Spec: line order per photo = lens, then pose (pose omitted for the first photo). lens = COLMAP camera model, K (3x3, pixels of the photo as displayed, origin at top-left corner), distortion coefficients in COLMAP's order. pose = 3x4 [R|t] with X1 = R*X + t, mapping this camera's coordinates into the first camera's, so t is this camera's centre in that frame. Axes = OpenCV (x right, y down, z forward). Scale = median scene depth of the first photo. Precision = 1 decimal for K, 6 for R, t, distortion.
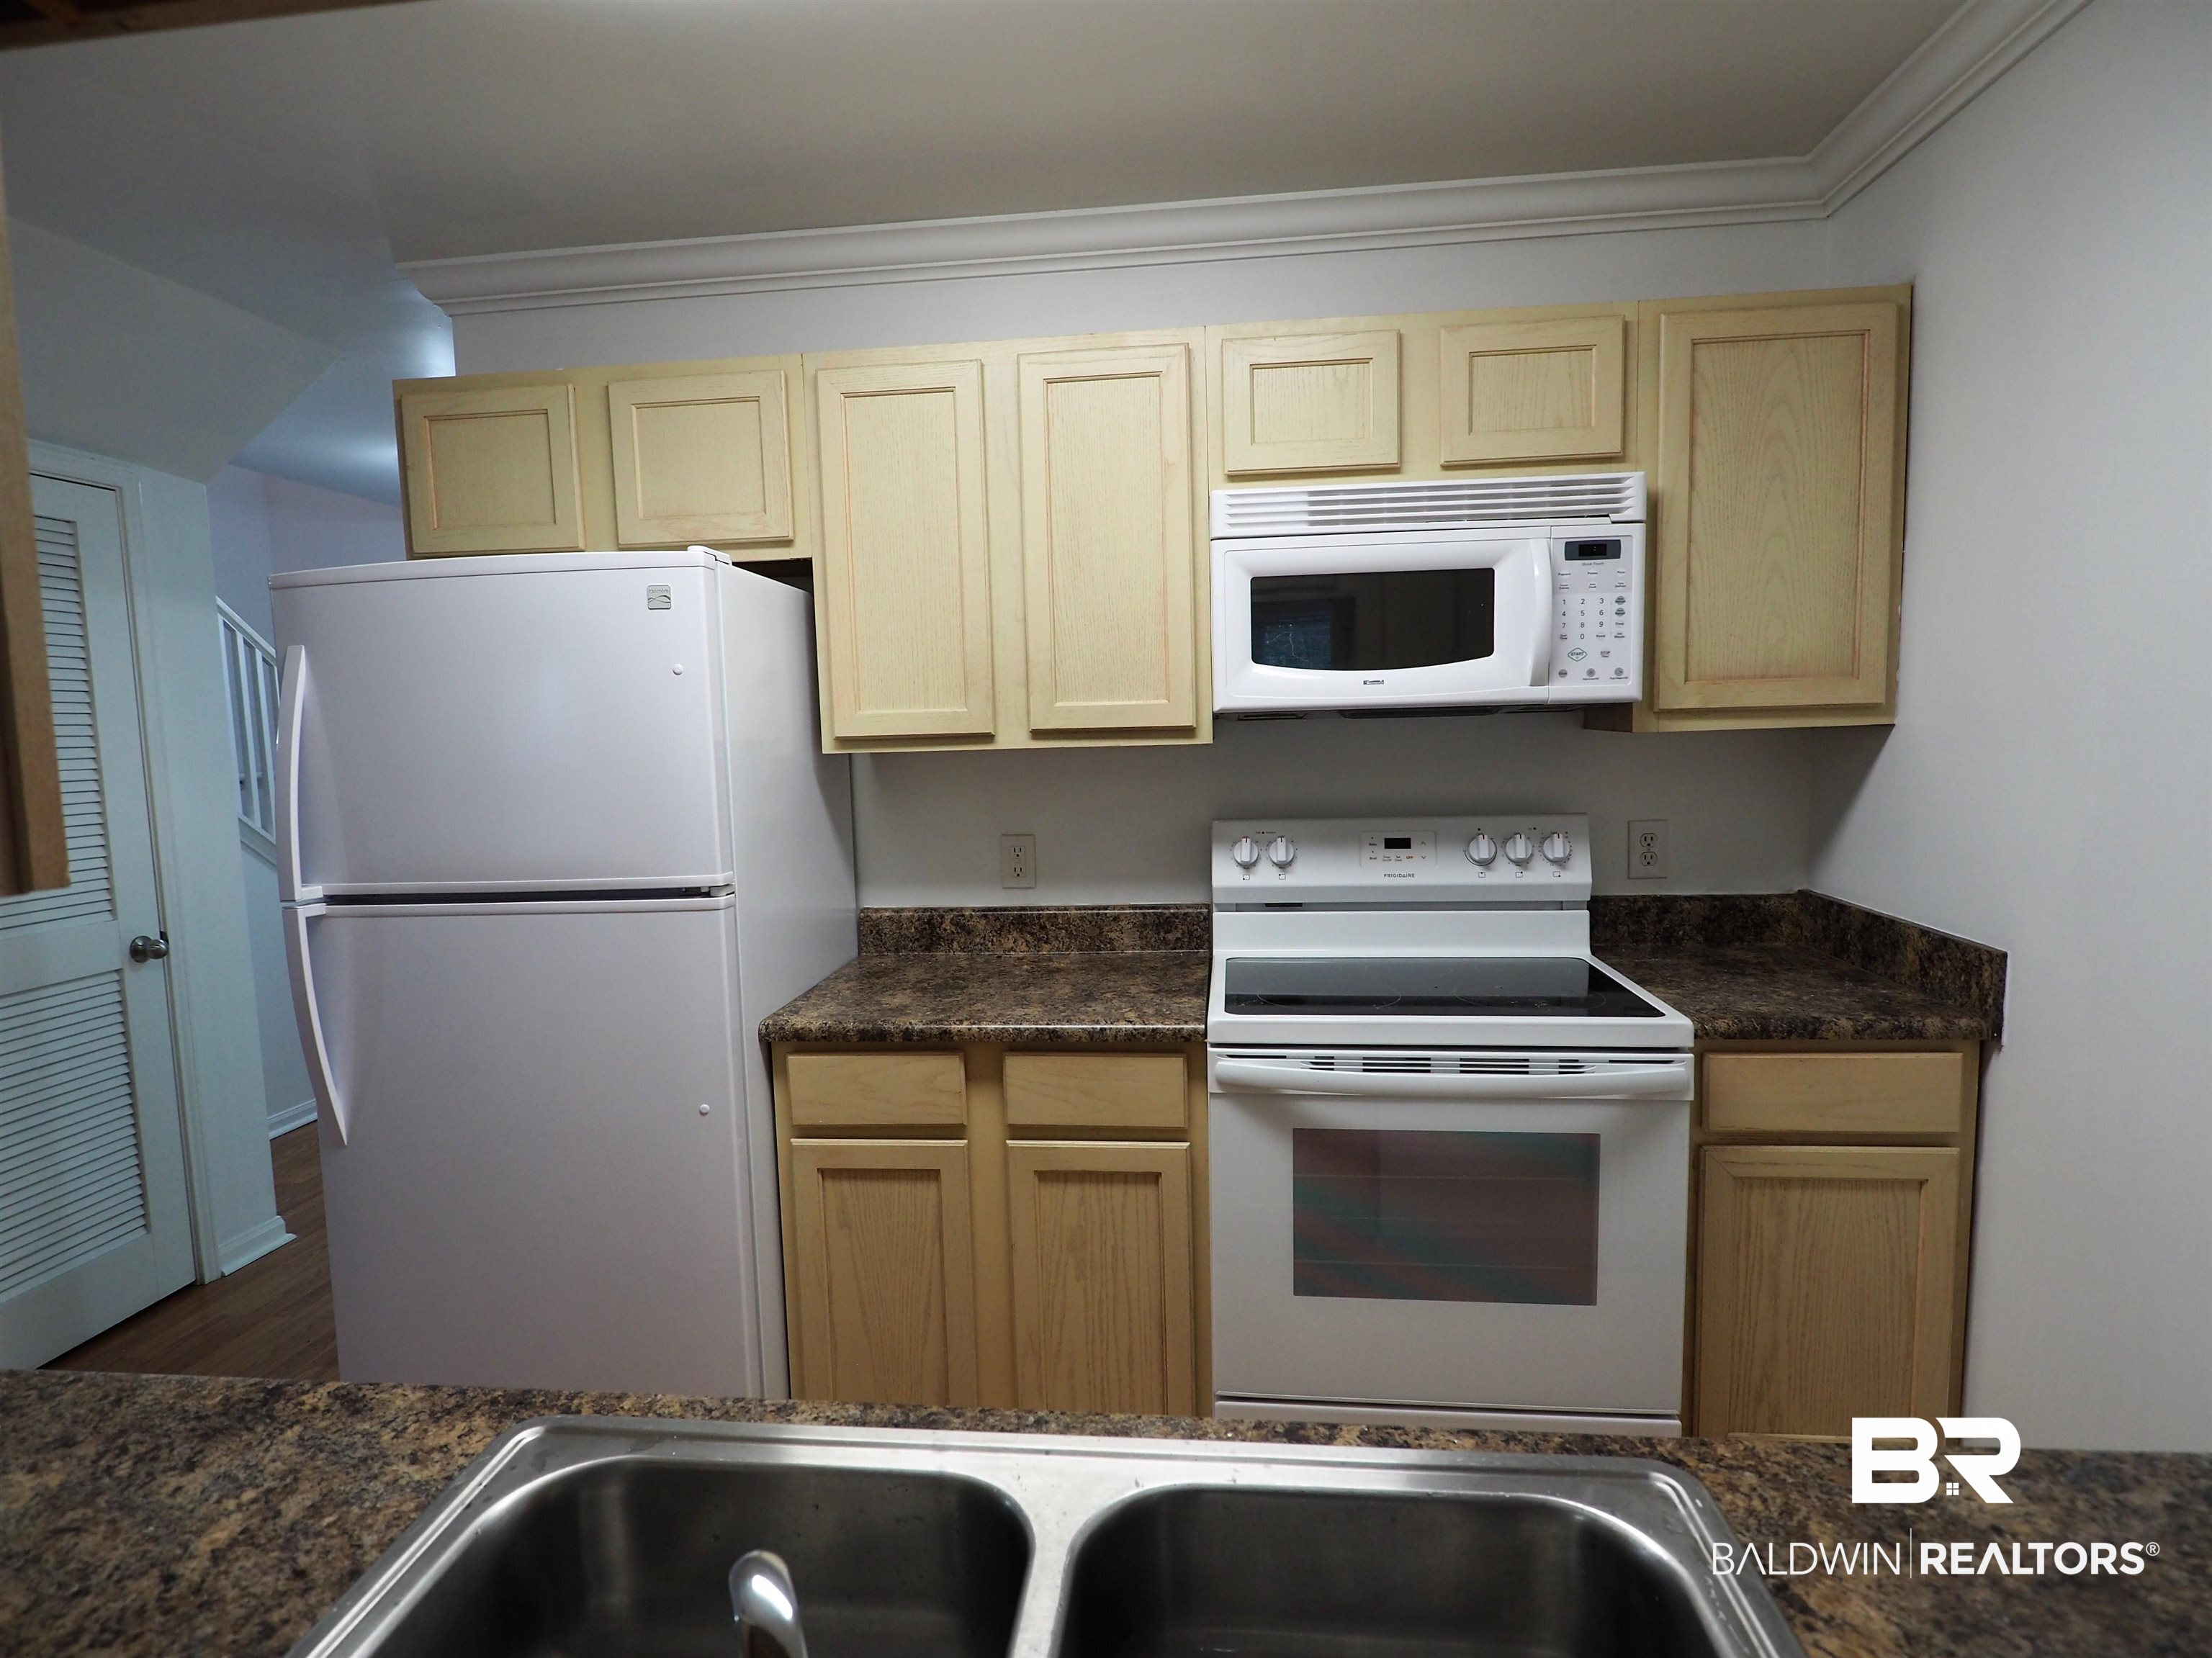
lens RADIAL K [[1225.6, 0, 1093.8], [0, 1225.6, 845.9], [0, 0, 1]] dist [-0.003356, -0.003164]
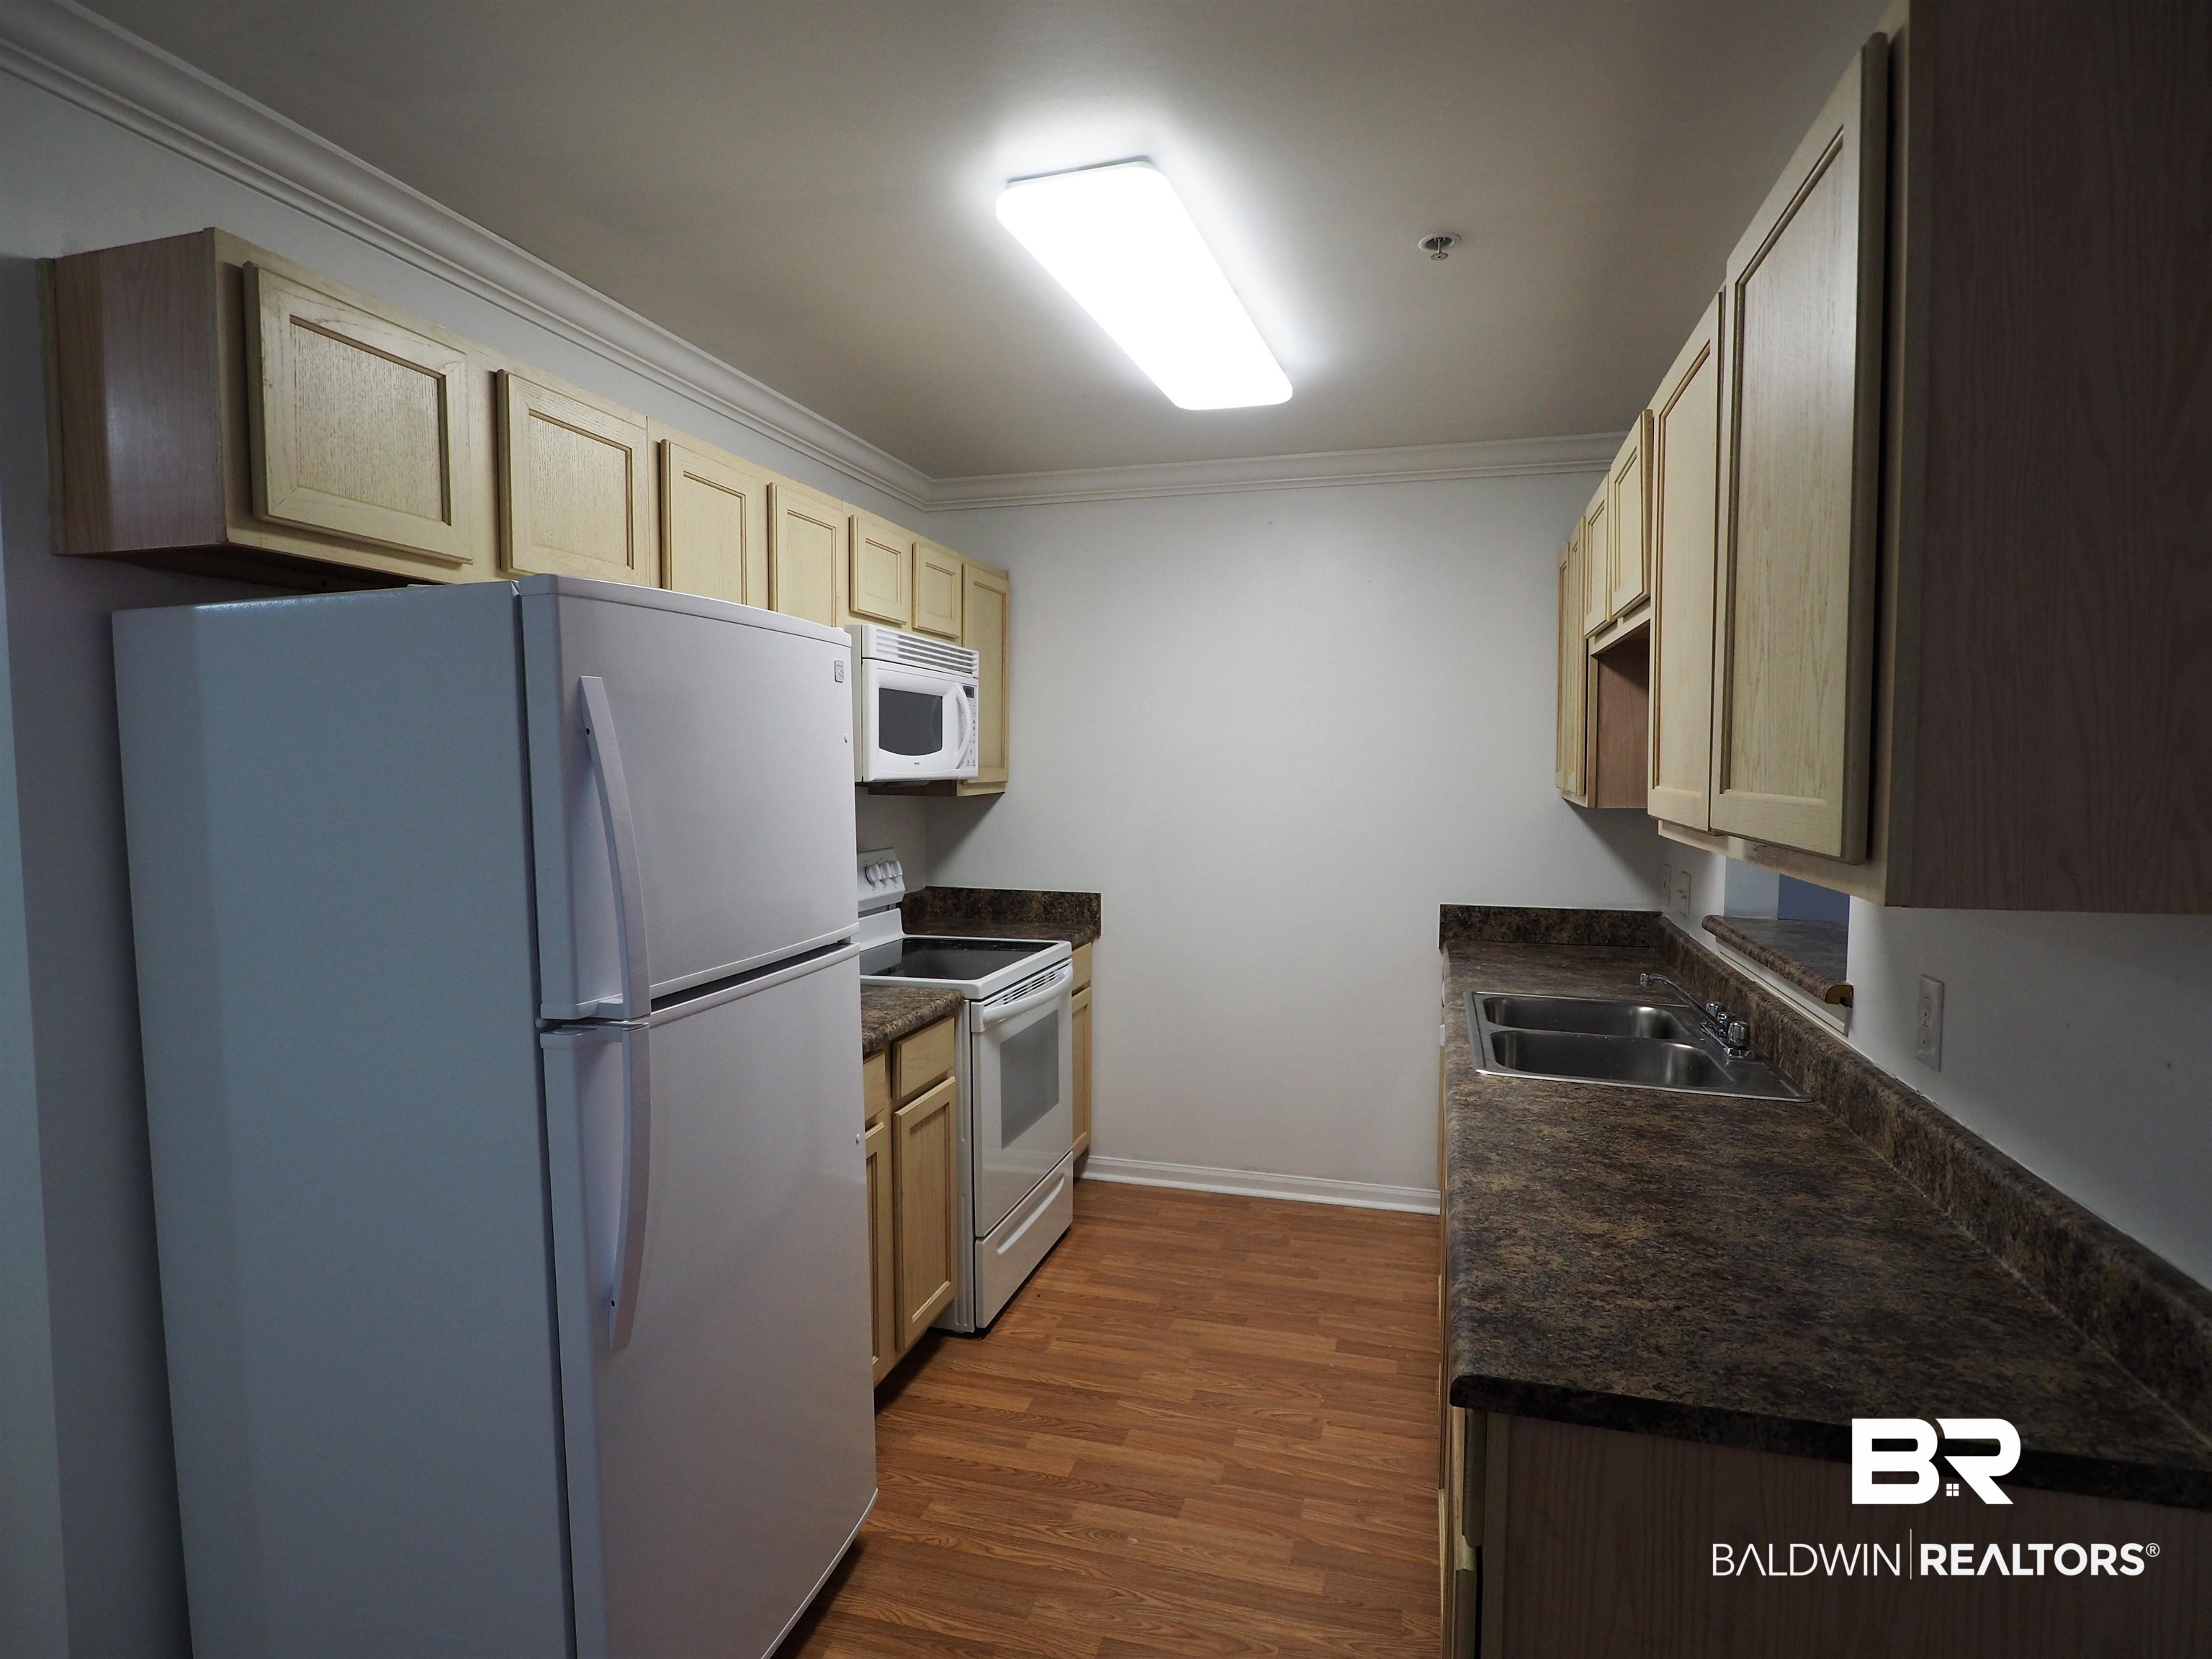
lens RADIAL K [[1194.0, 0, 1093.5], [0, 1194.0, 838.7], [0, 0, 1]] dist [-0.006467, -0.004186]
pose [[0.163187, -0.033564, 0.986024, -1.295539], [0.097923, 0.995037, 0.017665, -0.048186], [-0.981723, 0.093672, 0.165664, 0.583975]]
